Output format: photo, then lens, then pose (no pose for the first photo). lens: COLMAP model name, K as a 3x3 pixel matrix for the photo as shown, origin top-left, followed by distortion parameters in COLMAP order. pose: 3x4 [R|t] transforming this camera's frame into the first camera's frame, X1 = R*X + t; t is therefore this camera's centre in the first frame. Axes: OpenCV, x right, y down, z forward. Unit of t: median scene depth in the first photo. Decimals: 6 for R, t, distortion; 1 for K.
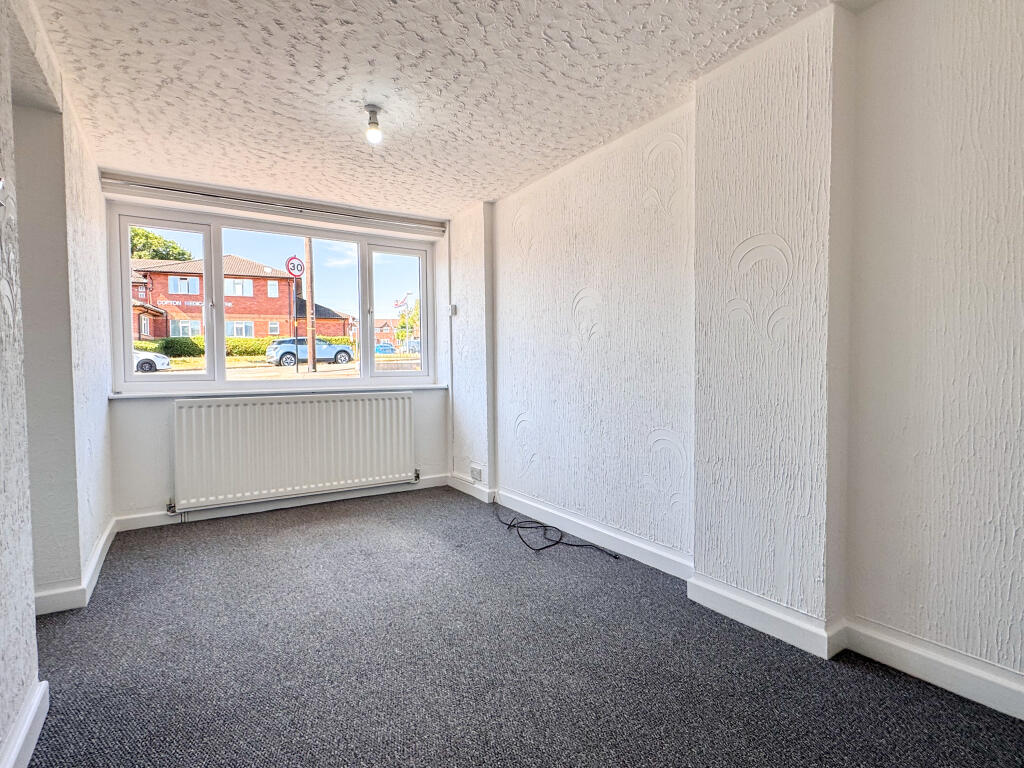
lens RADIAL K [[523.4, 0, 512.0], [0, 523.4, 384.0], [0, 0, 1]] dist [-0.000510, -0.000140]
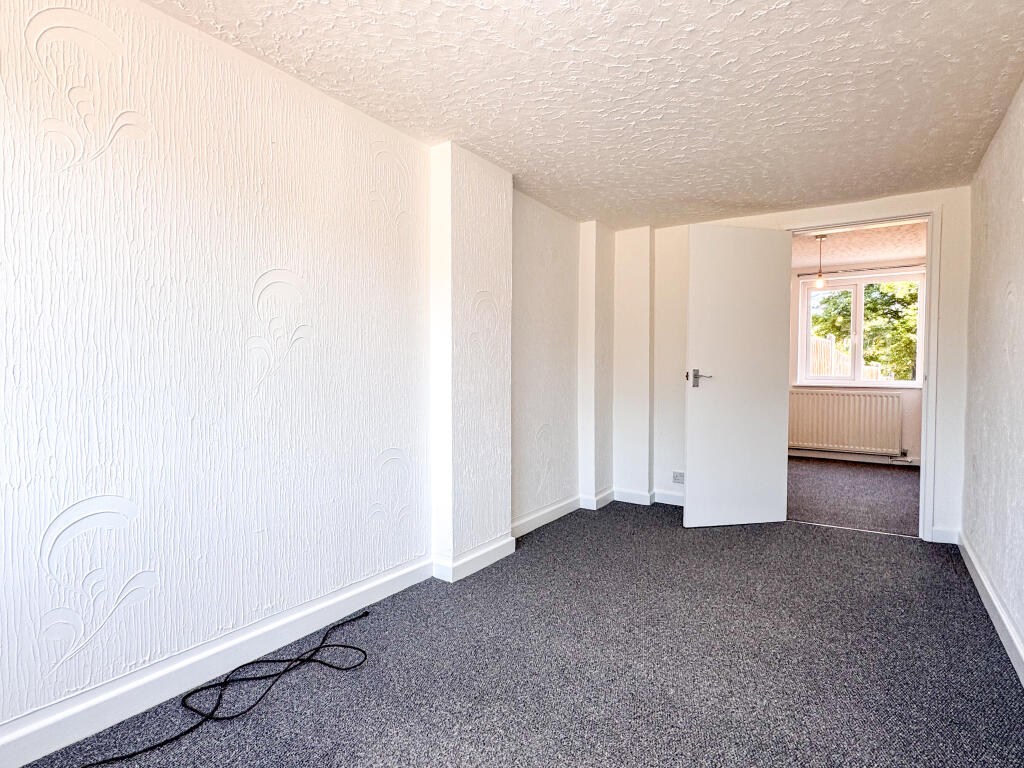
lens RADIAL K [[539.9, 0, 512.0], [0, 539.9, 384.0], [0, 0, 1]] dist [0.002183, 0.000516]
pose [[-0.392723, -0.016328, 0.919512, -0.679183], [0.028863, 0.999131, 0.030069, -0.053992], [-0.919204, 0.038349, -0.391910, 1.113259]]
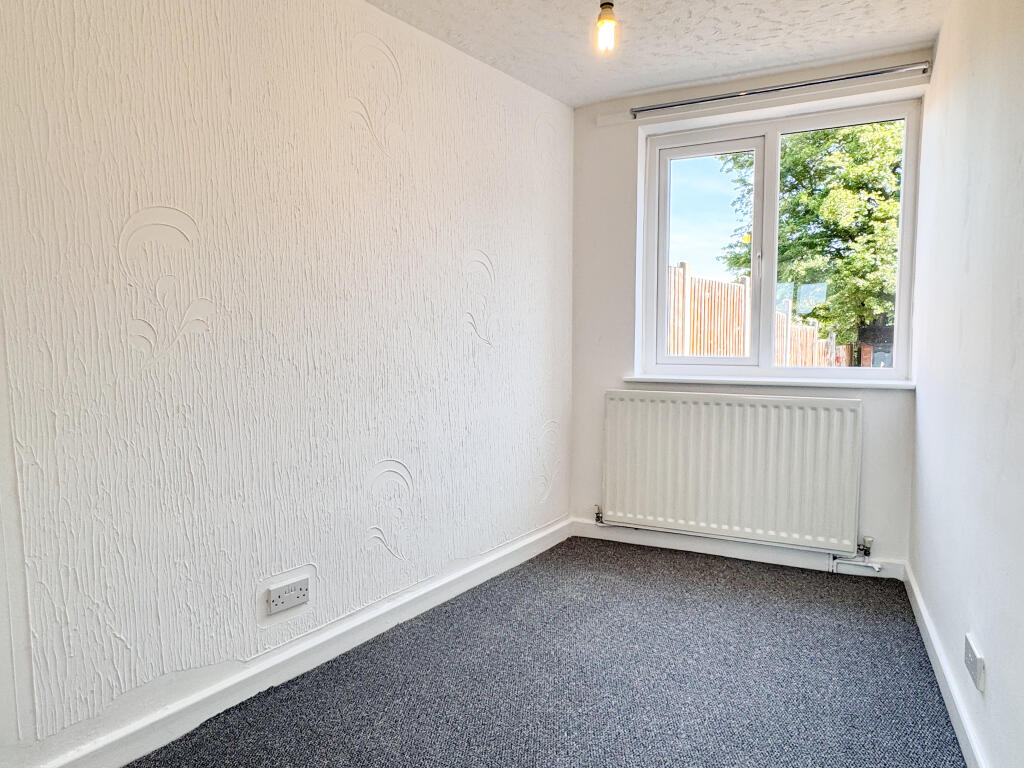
lens RADIAL K [[629.8, 0, 512.0], [0, 629.8, 384.0], [0, 0, 1]] dist [-0.003086, -0.000759]
pose [[-0.521973, -0.059617, 0.850876, -0.462394], [0.040335, 0.994713, 0.094439, -0.053635], [-0.852008, 0.083615, -0.516809, 0.770778]]
